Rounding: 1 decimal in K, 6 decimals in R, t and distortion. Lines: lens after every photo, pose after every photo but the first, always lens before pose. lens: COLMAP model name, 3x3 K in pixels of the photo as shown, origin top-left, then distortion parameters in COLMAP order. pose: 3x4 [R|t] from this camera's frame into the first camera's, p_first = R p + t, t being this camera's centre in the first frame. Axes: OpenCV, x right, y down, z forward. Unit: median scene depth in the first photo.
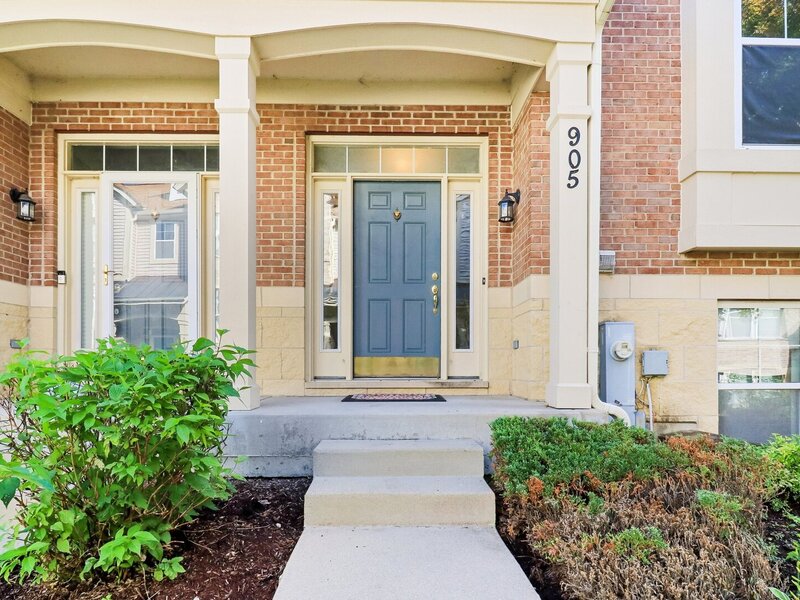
lens RADIAL K [[475.0, 0, 401.5], [0, 475.0, 366.3], [0, 0, 1]] dist [-0.002641, -0.001683]
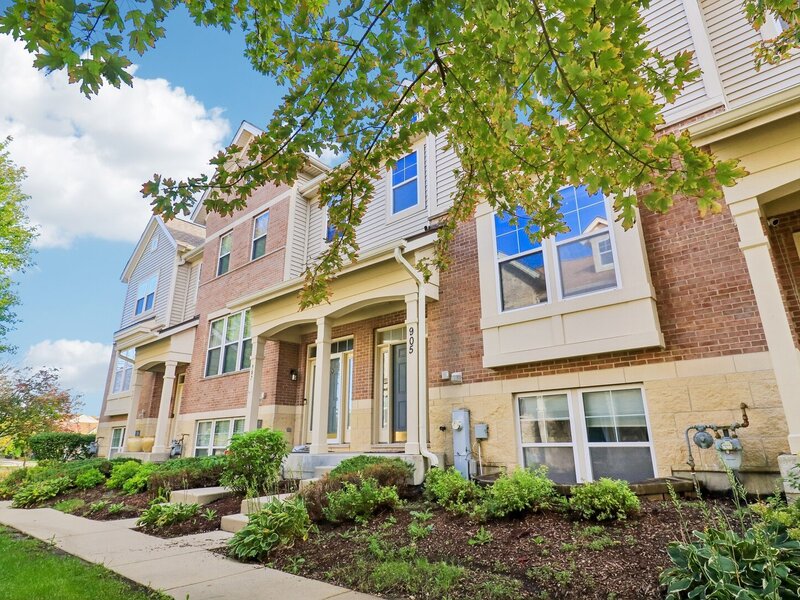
lens RADIAL K [[468.9, 0, 401.4], [0, 468.9, 291.8], [0, 0, 1]] dist [0.001279, -0.000601]
pose [[0.733662, -0.216094, -0.644238, 1.513435], [0.004498, 0.949610, -0.313401, 0.044662], [0.679499, 0.227033, 0.697665, -0.563729]]
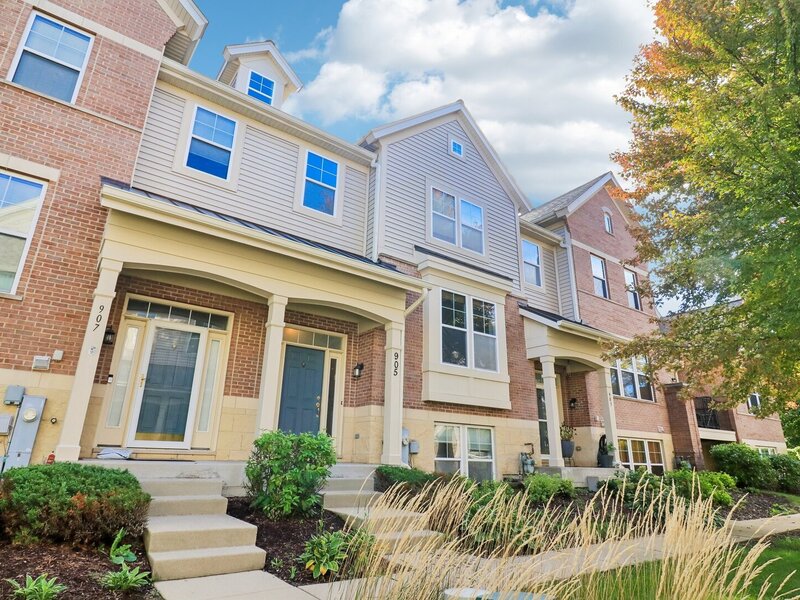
lens RADIAL K [[484.9, 0, 396.4], [0, 484.9, 286.5], [0, 0, 1]] dist [0.002578, -0.000844]
pose [[0.814659, 0.213498, 0.539212, -0.968558], [-0.020764, 0.939913, -0.340783, 0.062017], [-0.579568, 0.266426, 0.770141, -0.980334]]
